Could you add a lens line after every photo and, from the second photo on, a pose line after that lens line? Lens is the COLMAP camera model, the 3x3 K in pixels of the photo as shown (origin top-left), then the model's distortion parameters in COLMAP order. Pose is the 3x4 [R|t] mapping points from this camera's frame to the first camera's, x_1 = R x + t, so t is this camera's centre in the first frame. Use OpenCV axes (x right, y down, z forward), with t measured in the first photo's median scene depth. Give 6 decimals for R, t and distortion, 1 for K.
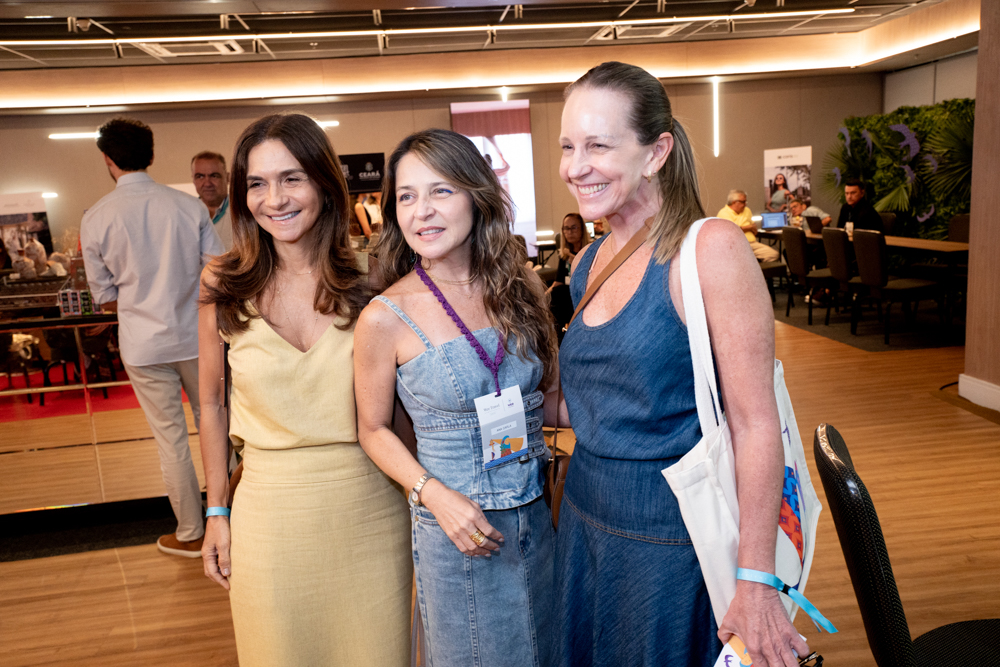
lens RADIAL K [[821.9, 0, 499.7], [0, 821.9, 336.4], [0, 0, 1]] dist [0.043645, 0.027721]
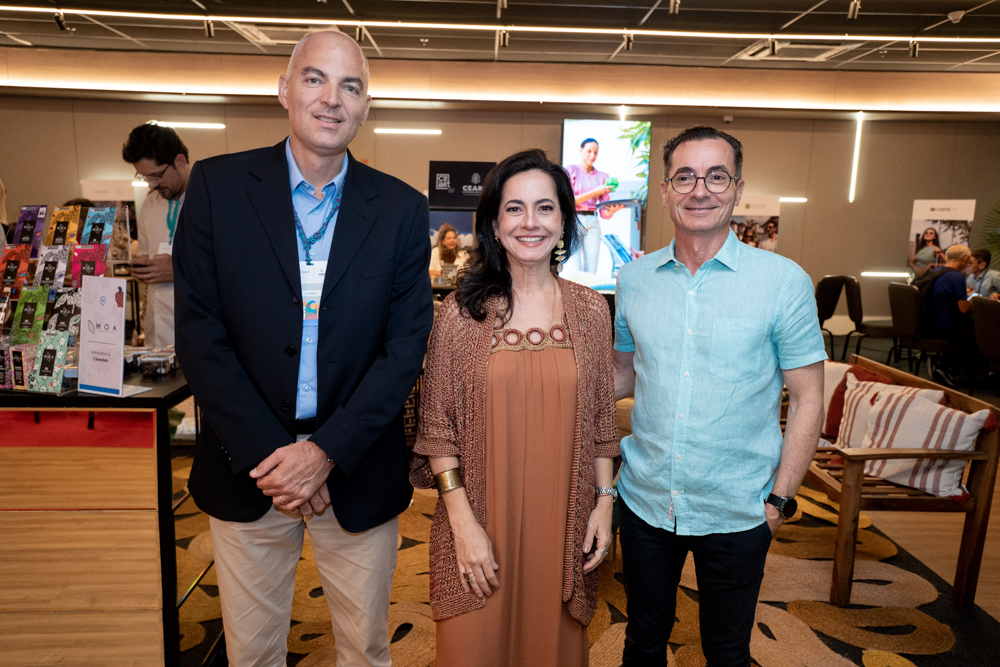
lens RADIAL K [[690.8, 0, 498.2], [0, 690.8, 330.9], [0, 0, 1]] dist [0.026986, 0.005745]
pose [[0.991365, 0.101944, -0.082481, -0.045912], [-0.102189, 0.994764, 0.001257, -0.043948], [0.082177, 0.007182, 0.996592, 0.235039]]
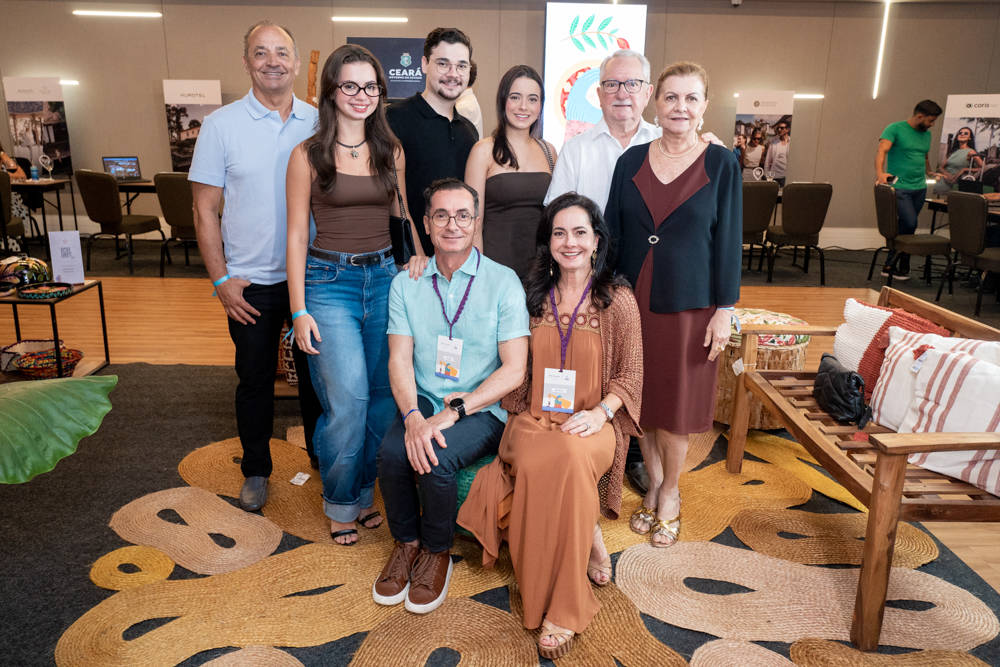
lens RADIAL K [[690.8, 0, 496.6], [0, 690.8, 289.5], [0, 0, 1]] dist [0.008579, 0.010989]
pose [[0.990519, 0.104990, -0.088595, -0.019967], [-0.098611, 0.992404, 0.073552, -0.054308], [0.095644, -0.064119, 0.993348, 0.322929]]
